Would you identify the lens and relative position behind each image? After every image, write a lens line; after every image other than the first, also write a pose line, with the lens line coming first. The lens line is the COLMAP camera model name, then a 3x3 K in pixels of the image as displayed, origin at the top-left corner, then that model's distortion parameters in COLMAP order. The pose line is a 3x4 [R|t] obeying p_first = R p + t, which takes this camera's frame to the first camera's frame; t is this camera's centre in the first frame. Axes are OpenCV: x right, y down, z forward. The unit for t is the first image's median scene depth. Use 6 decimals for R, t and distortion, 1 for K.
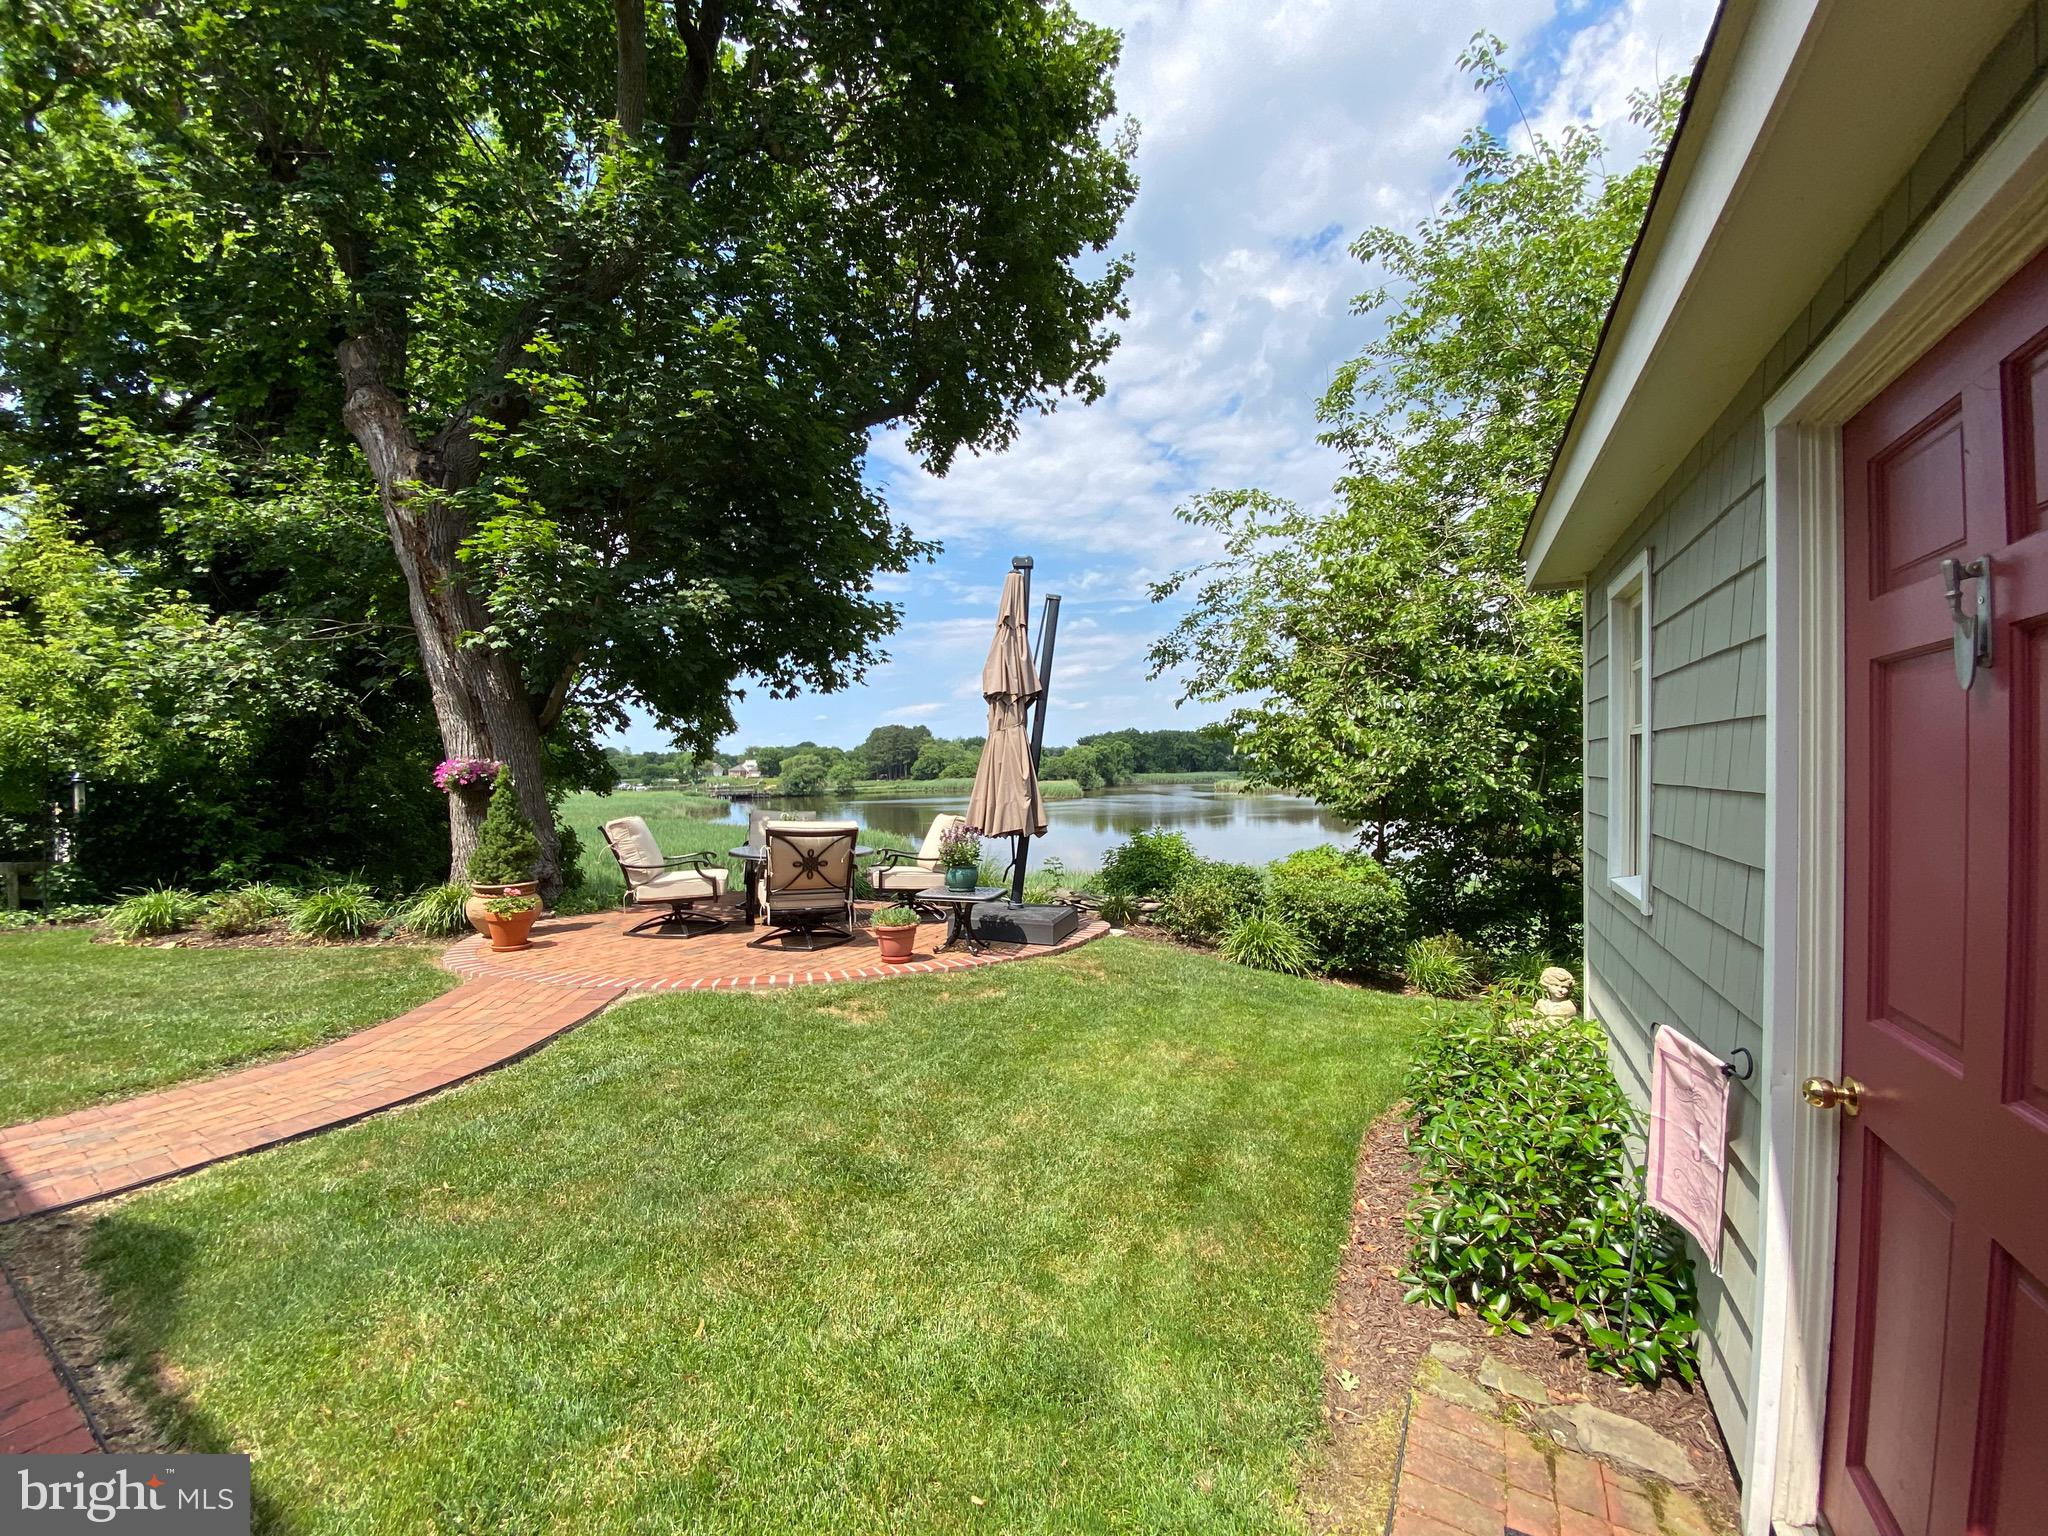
lens RADIAL K [[848.5, 0, 1021.5], [0, 848.5, 777.4], [0, 0, 1]] dist [0.029992, -0.026486]
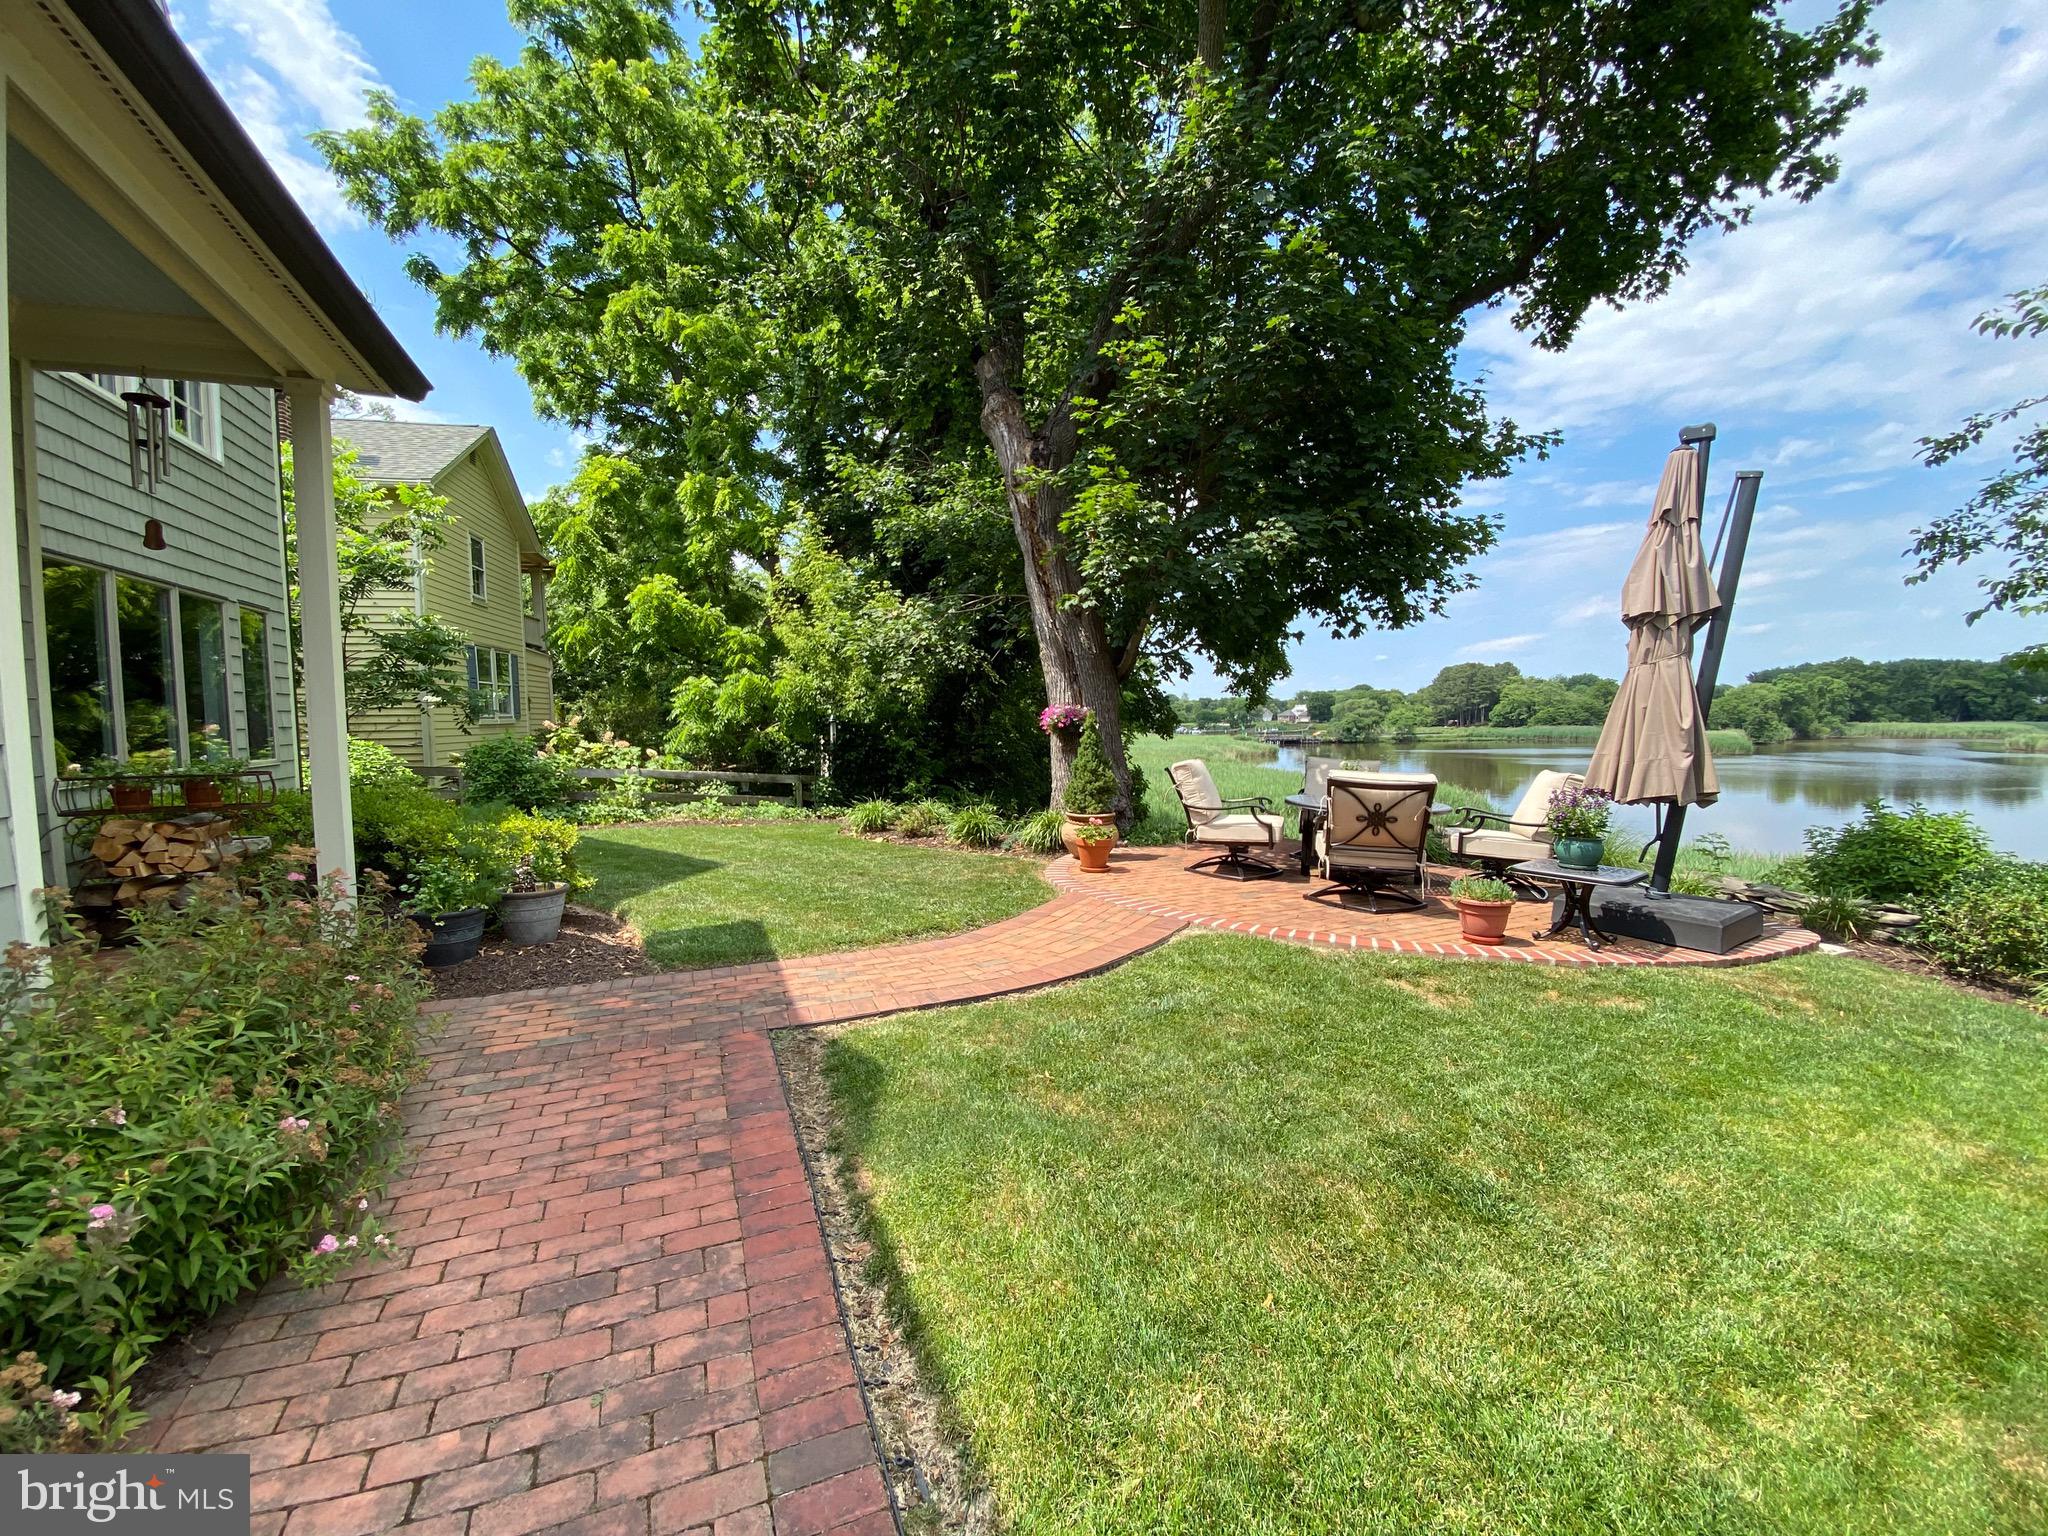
lens RADIAL K [[848.5, 0, 1021.5], [0, 848.5, 777.4], [0, 0, 1]] dist [0.029992, -0.026486]
pose [[0.812598, 0.046181, -0.580992, -0.021592], [-0.008622, 0.997699, 0.067244, -0.000701], [0.582760, -0.049633, 0.811127, 0.027658]]
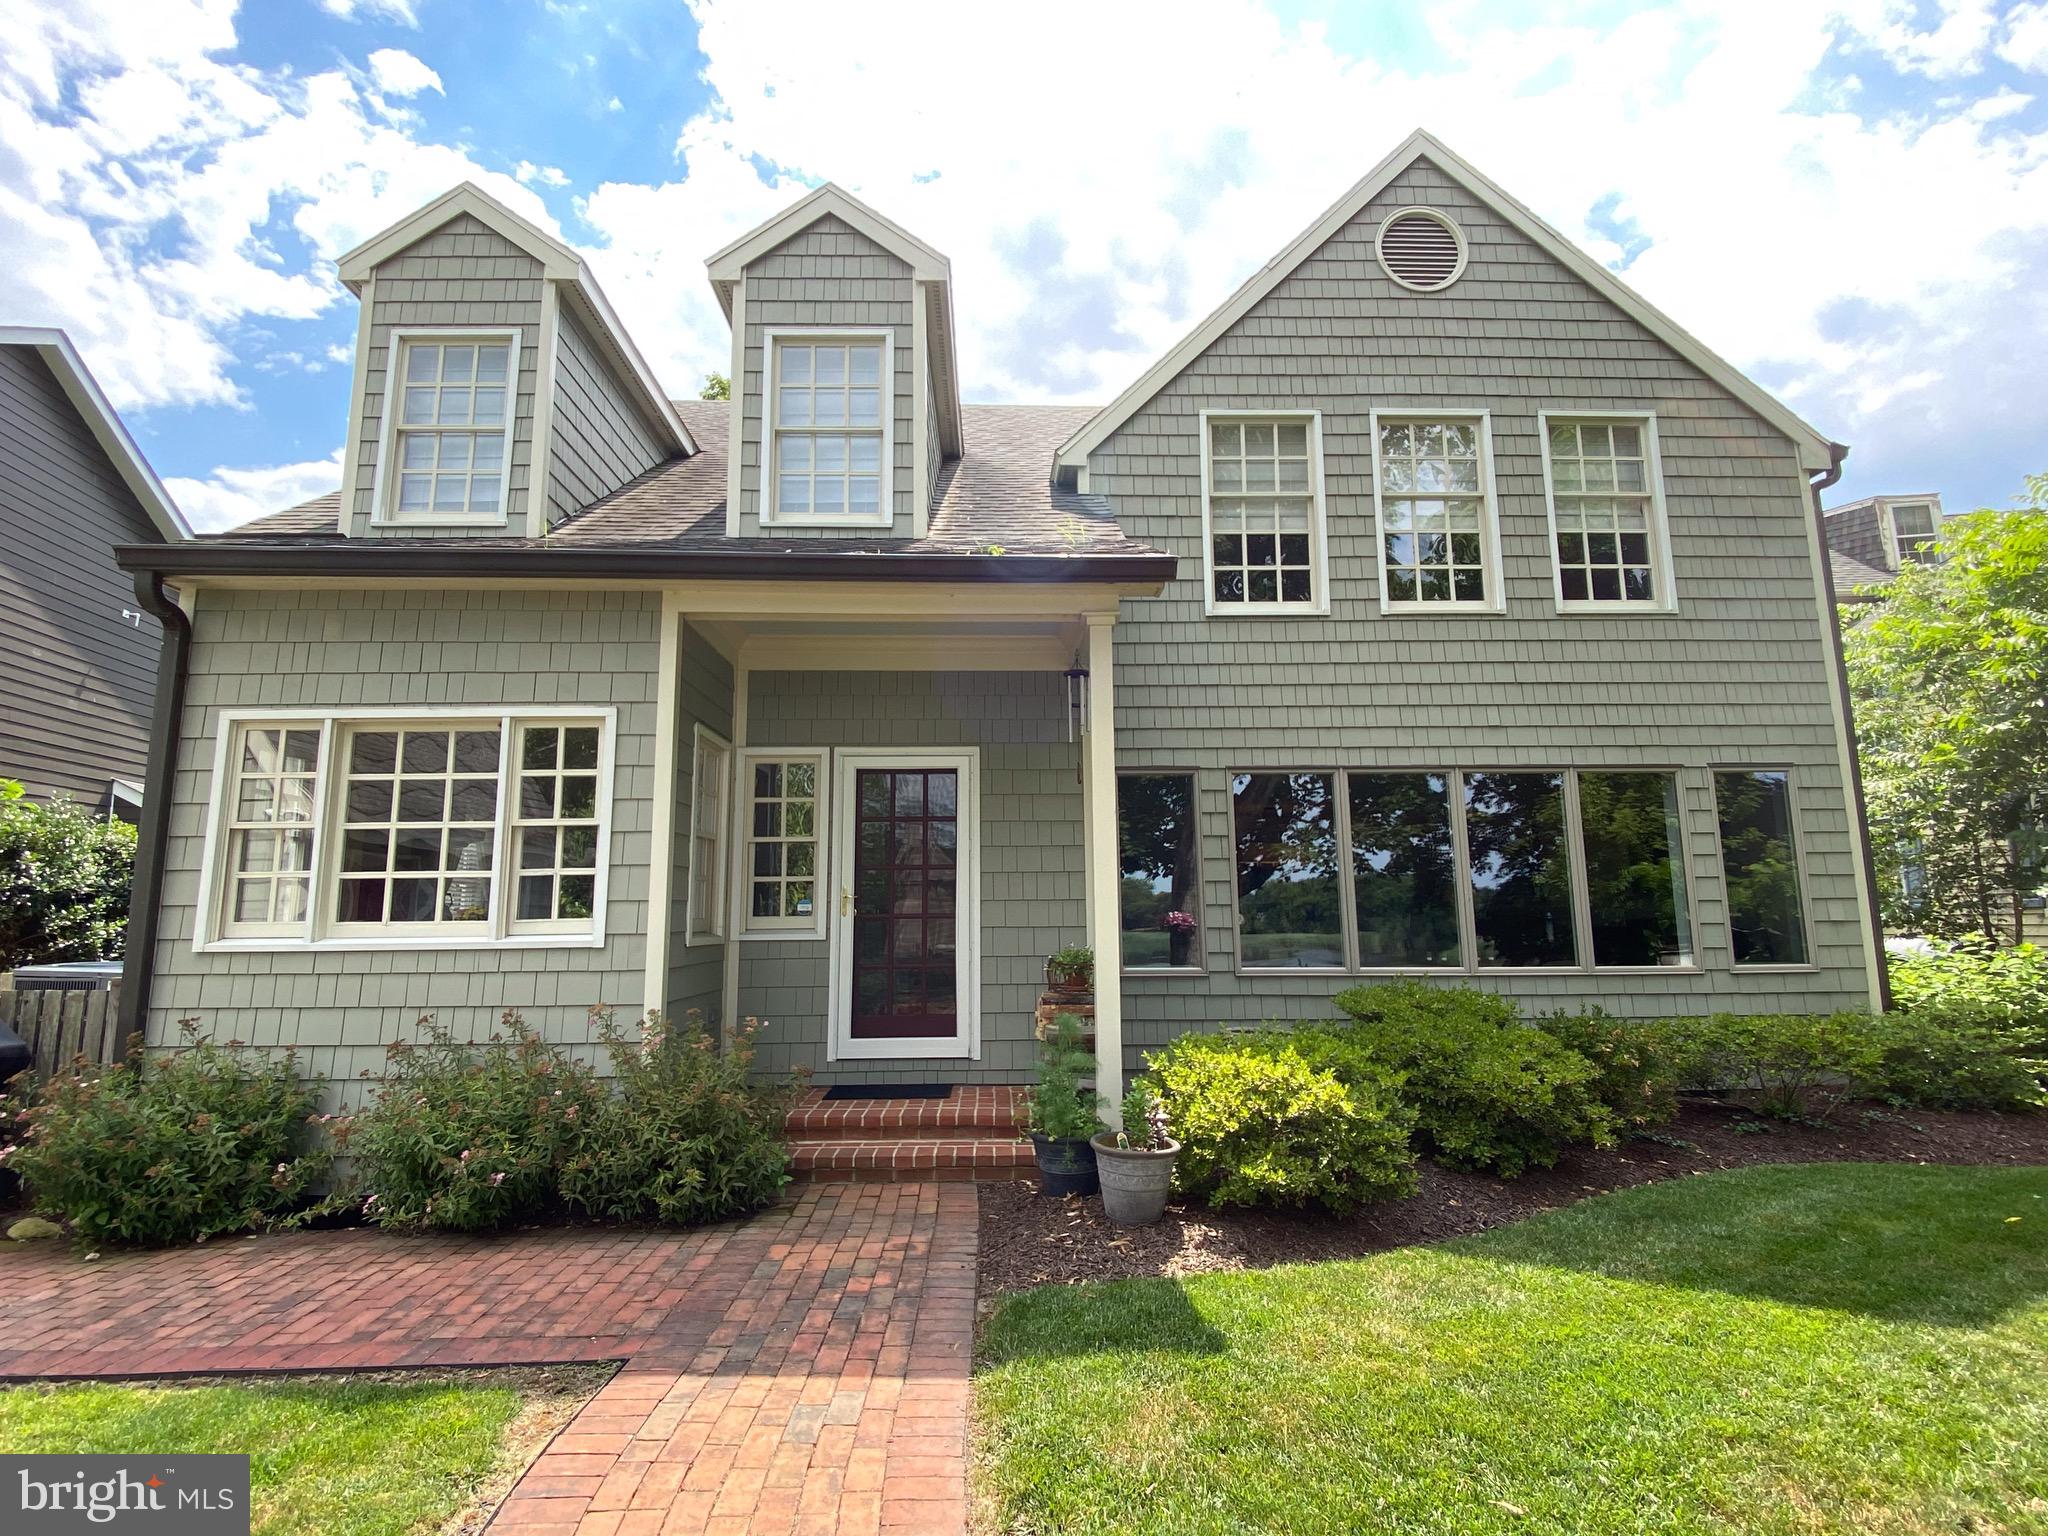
lens RADIAL K [[950.0, 0, 1024.0], [0, 950.0, 768.0], [0, 0, 1]] dist [-0.003323, -0.000995]
pose [[-0.831418, -0.058026, -0.552610, -0.465189], [0.016518, 0.991512, -0.128964, -0.033727], [0.555402, -0.116351, -0.823402, 1.191854]]
